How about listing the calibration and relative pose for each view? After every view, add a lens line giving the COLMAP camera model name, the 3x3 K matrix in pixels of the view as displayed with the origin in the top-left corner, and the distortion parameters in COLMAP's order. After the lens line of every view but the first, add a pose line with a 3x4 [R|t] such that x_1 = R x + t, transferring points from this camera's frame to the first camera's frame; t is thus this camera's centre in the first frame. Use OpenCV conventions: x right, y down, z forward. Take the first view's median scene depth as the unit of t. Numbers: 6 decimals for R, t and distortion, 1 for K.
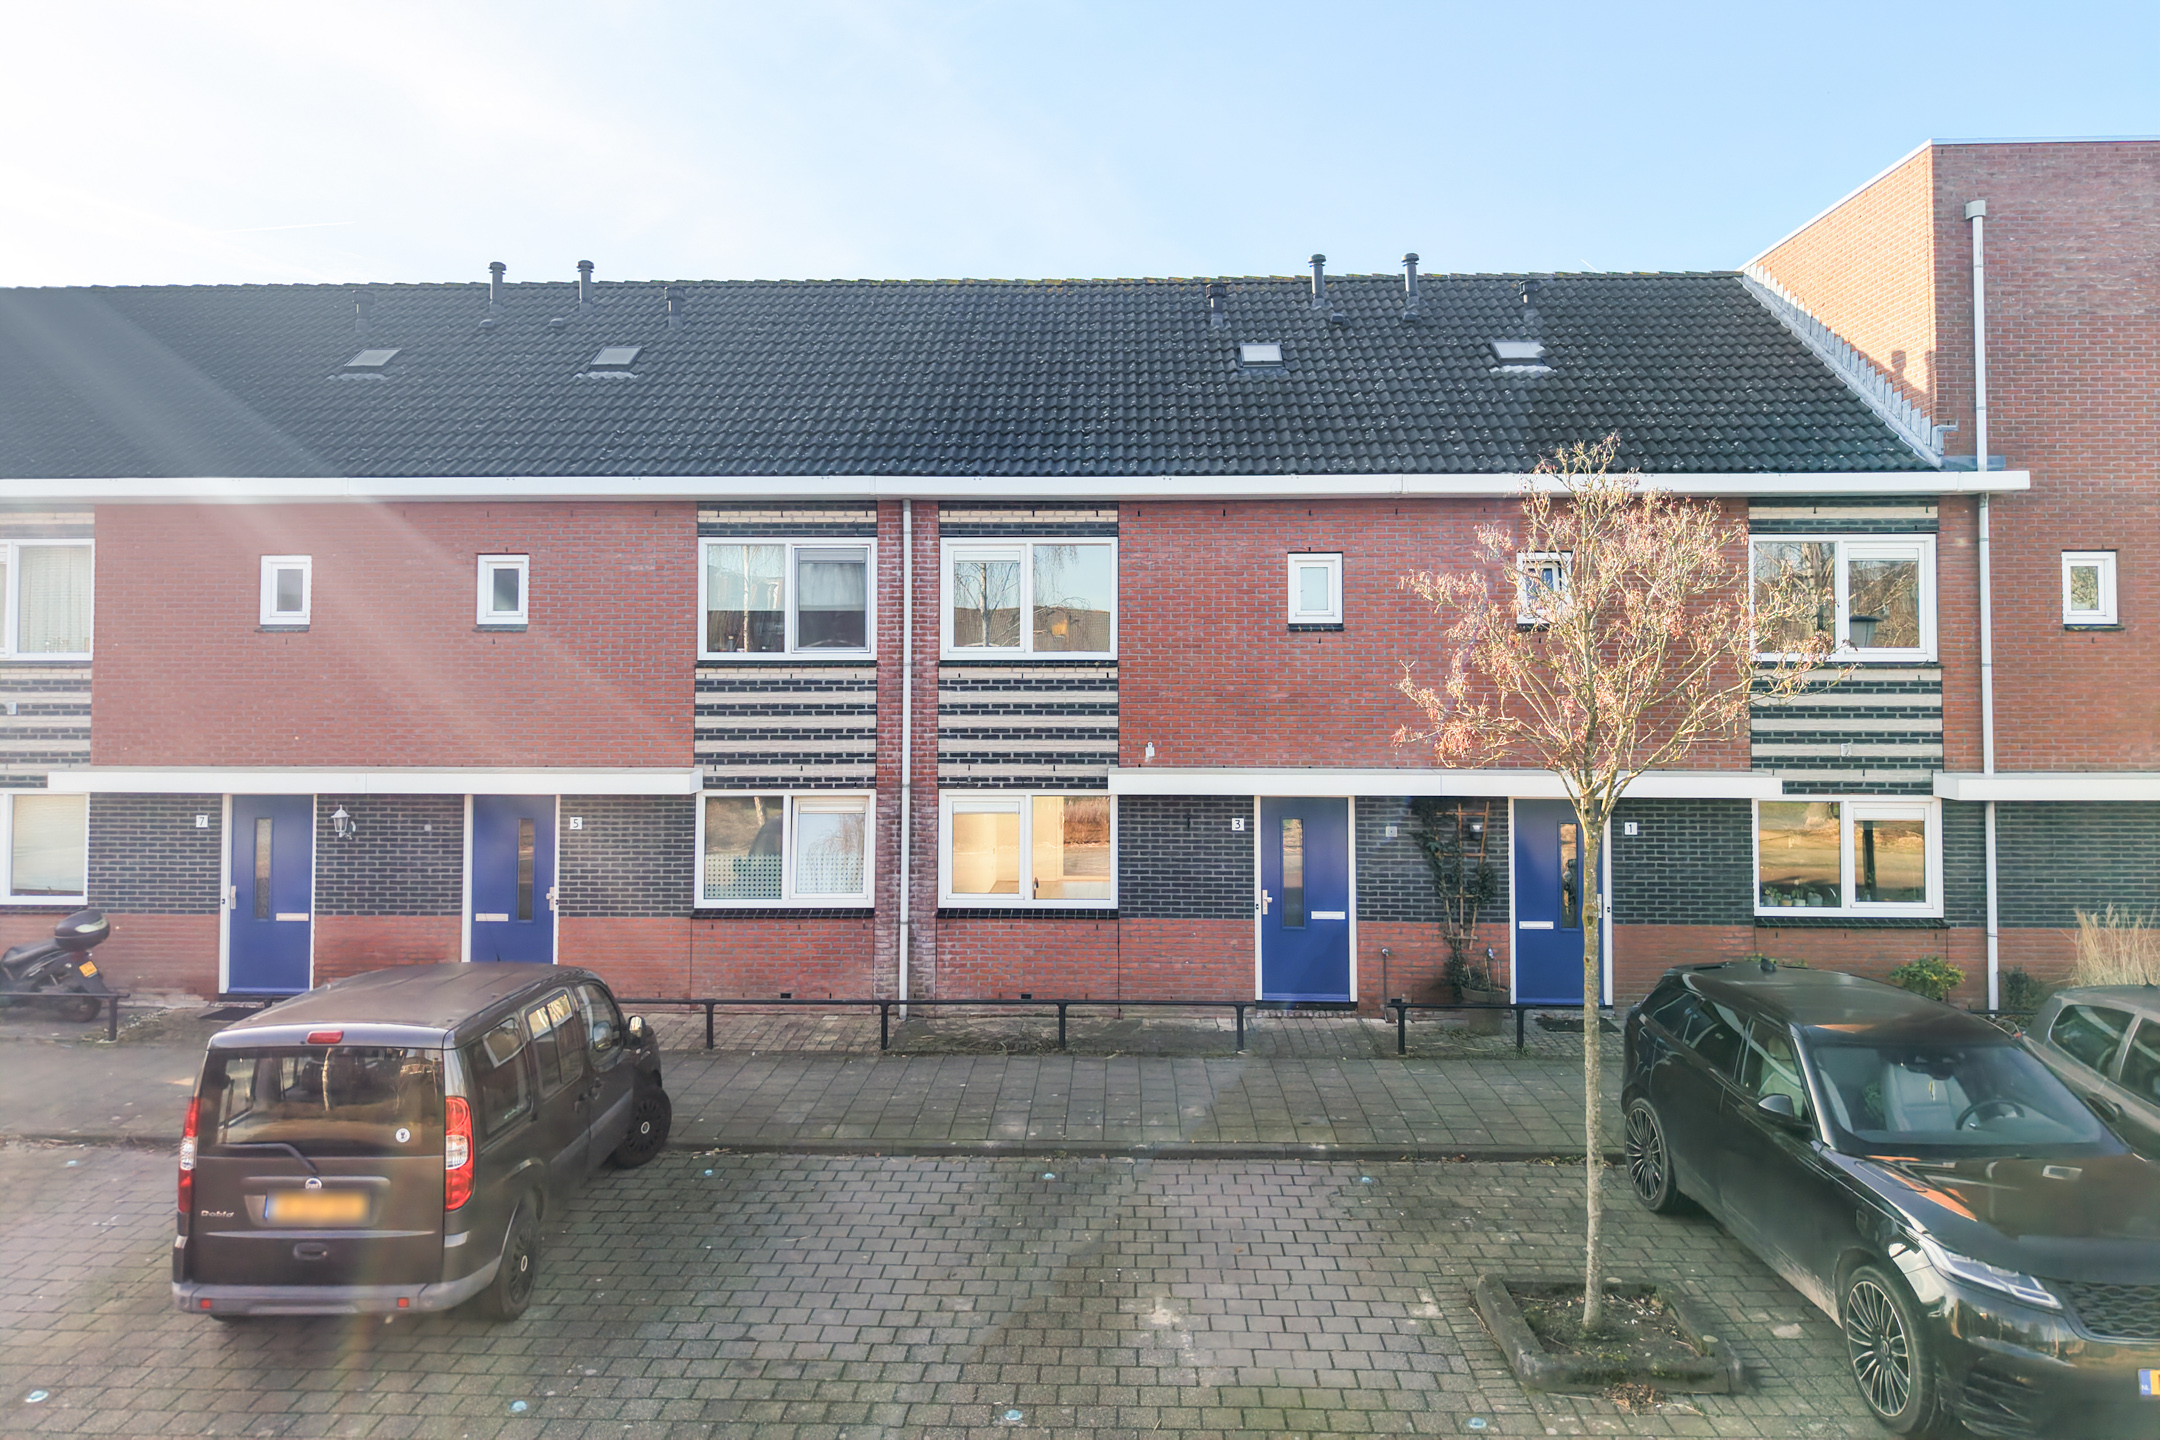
lens RADIAL K [[1484.7, 0, 1077.0], [0, 1484.7, 632.9], [0, 0, 1]] dist [0.036158, -0.032387]
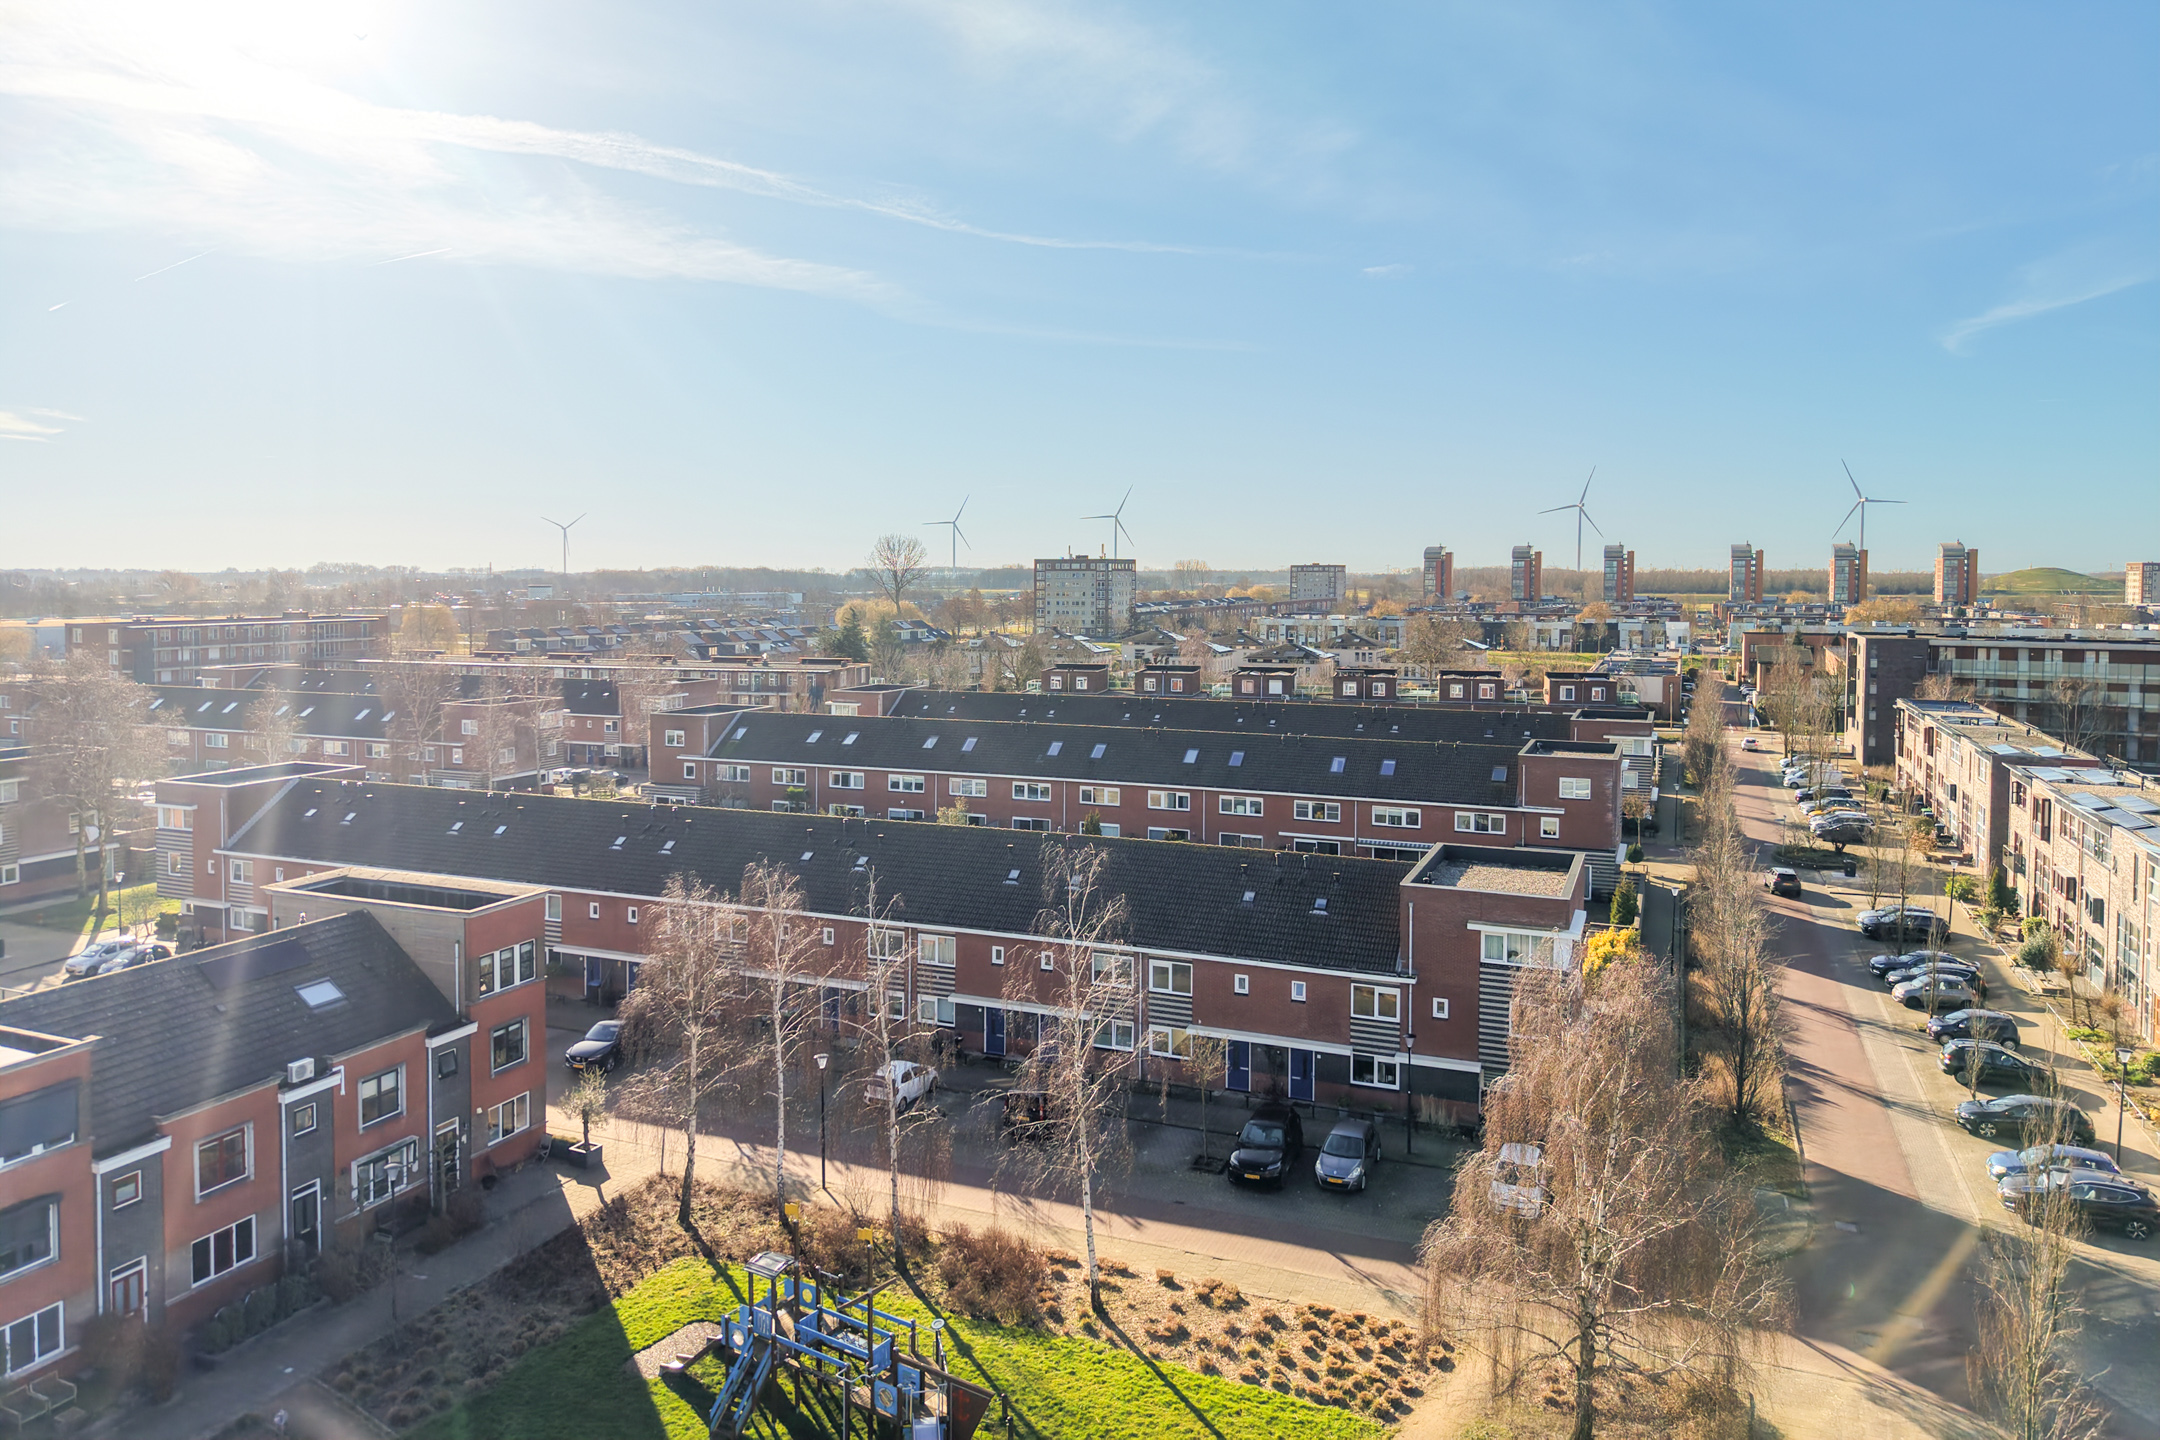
lens RADIAL K [[1492.8, 0, 1077.7], [0, 1492.8, 583.2], [0, 0, 1]] dist [0.003761, -0.039259]
pose [[0.933227, 0.006840, -0.359221, 1.158292], [0.012763, 0.998557, 0.052171, -1.289312], [0.359059, -0.053273, 0.931793, -2.730426]]
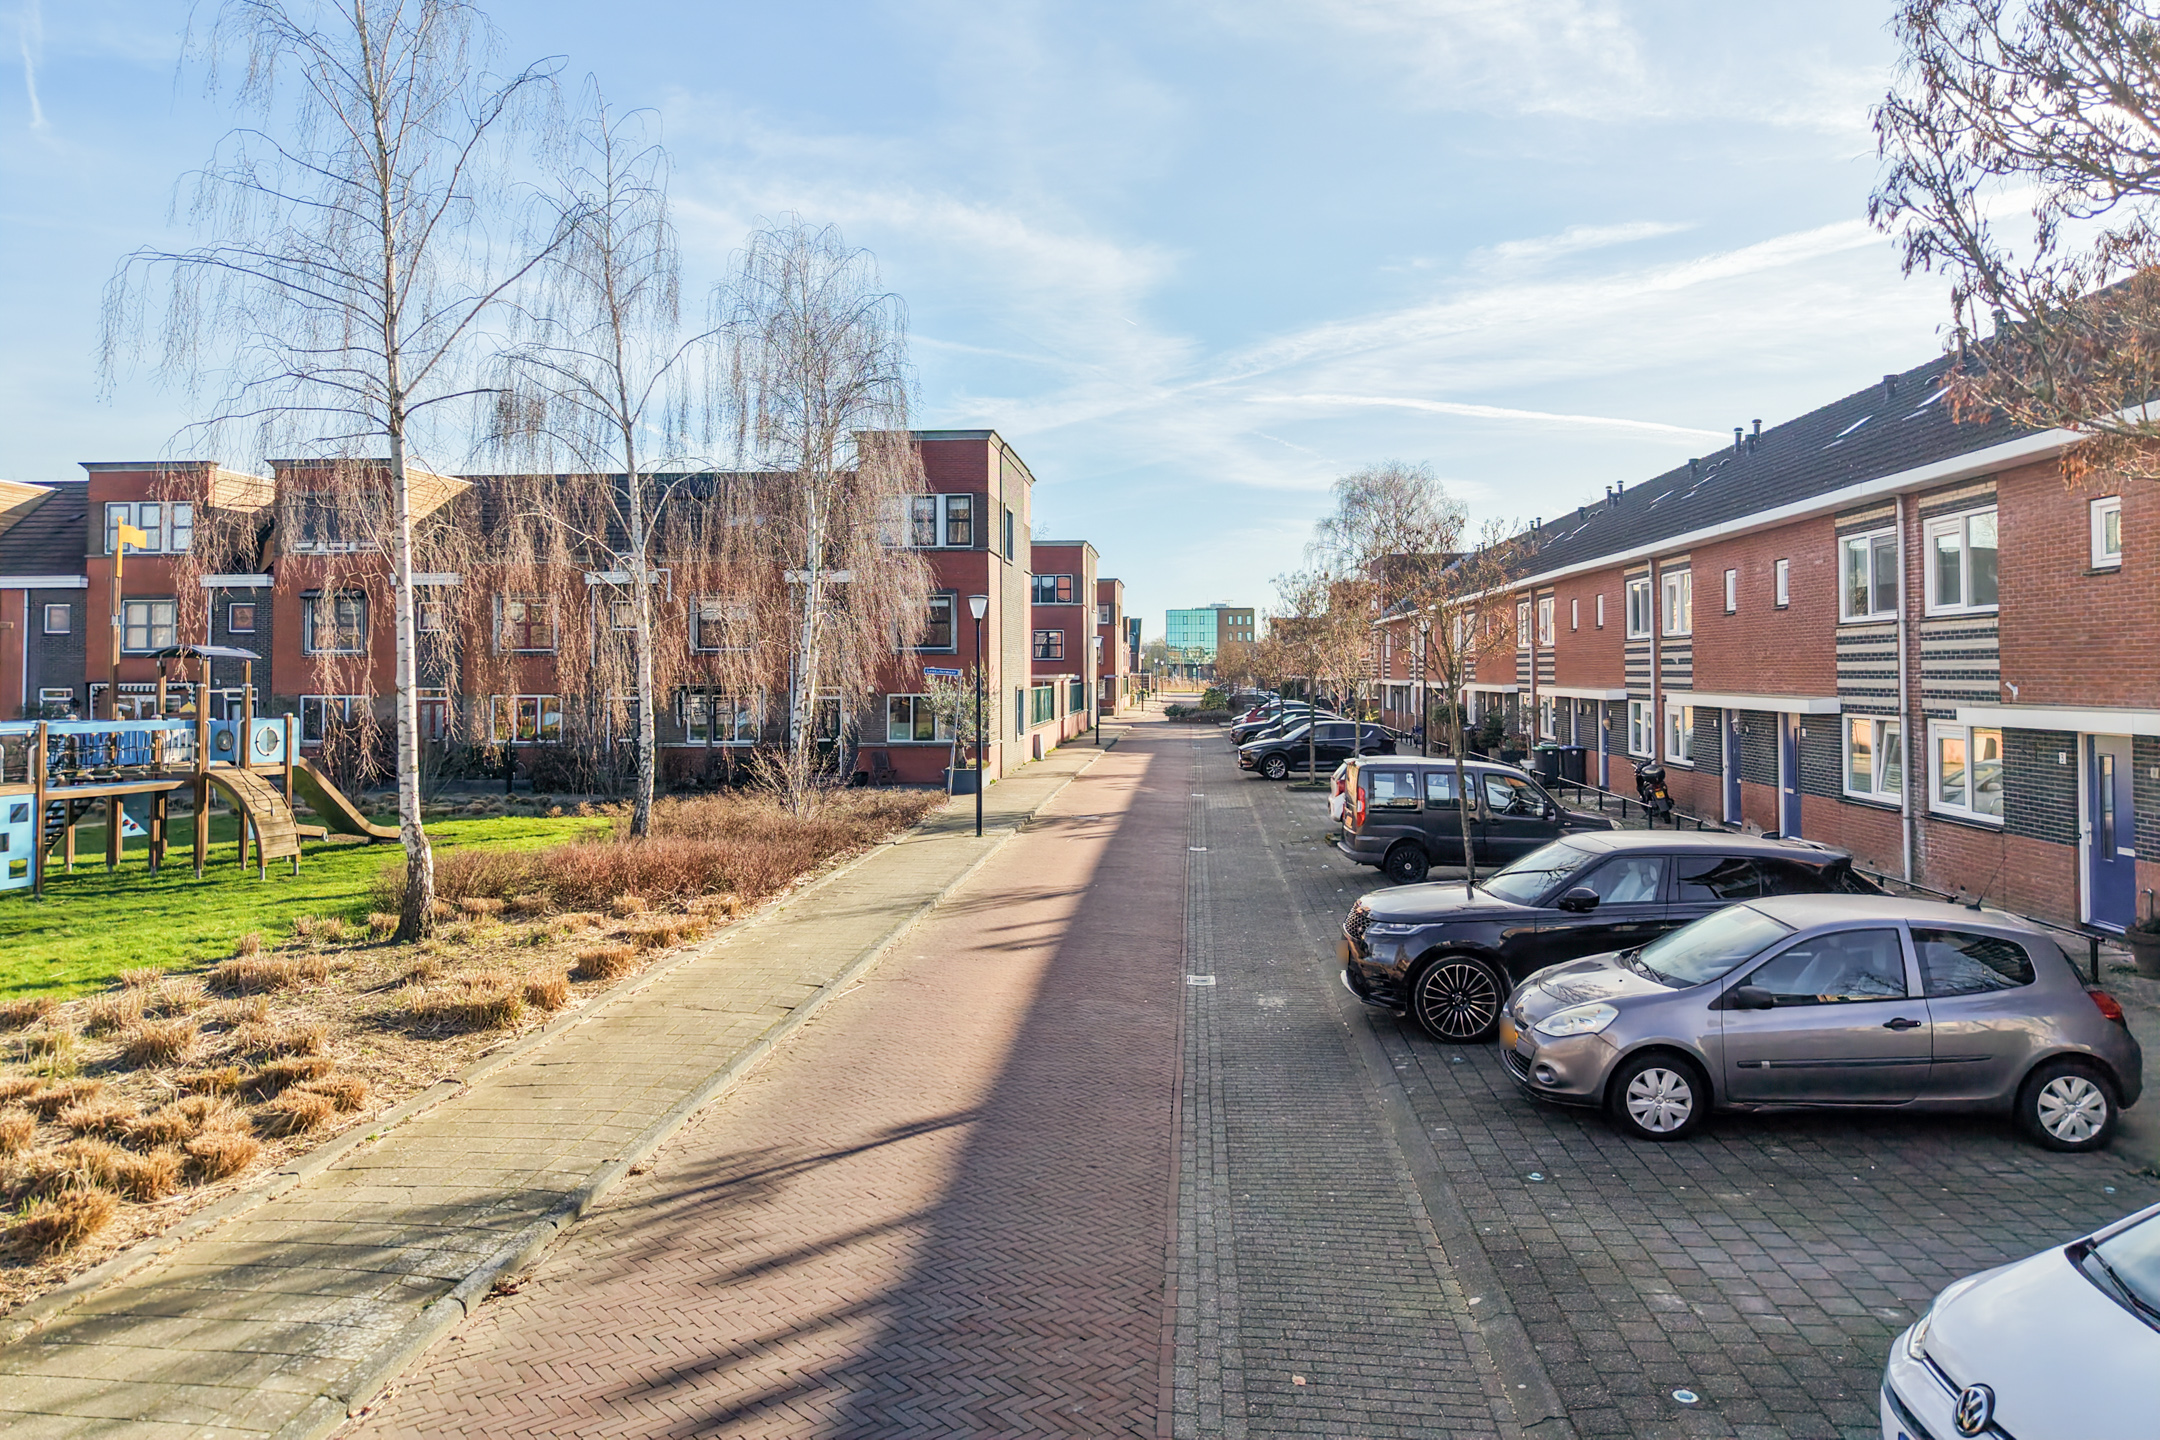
lens RADIAL K [[1469.0, 0, 1126.9], [0, 1469.0, 656.5], [0, 0, 1]] dist [0.054806, -0.069597]
pose [[-0.041677, -0.011339, -0.999067, 1.208945], [0.041099, 0.999070, -0.013054, 0.041253], [0.998285, -0.041604, -0.041172, 0.372422]]
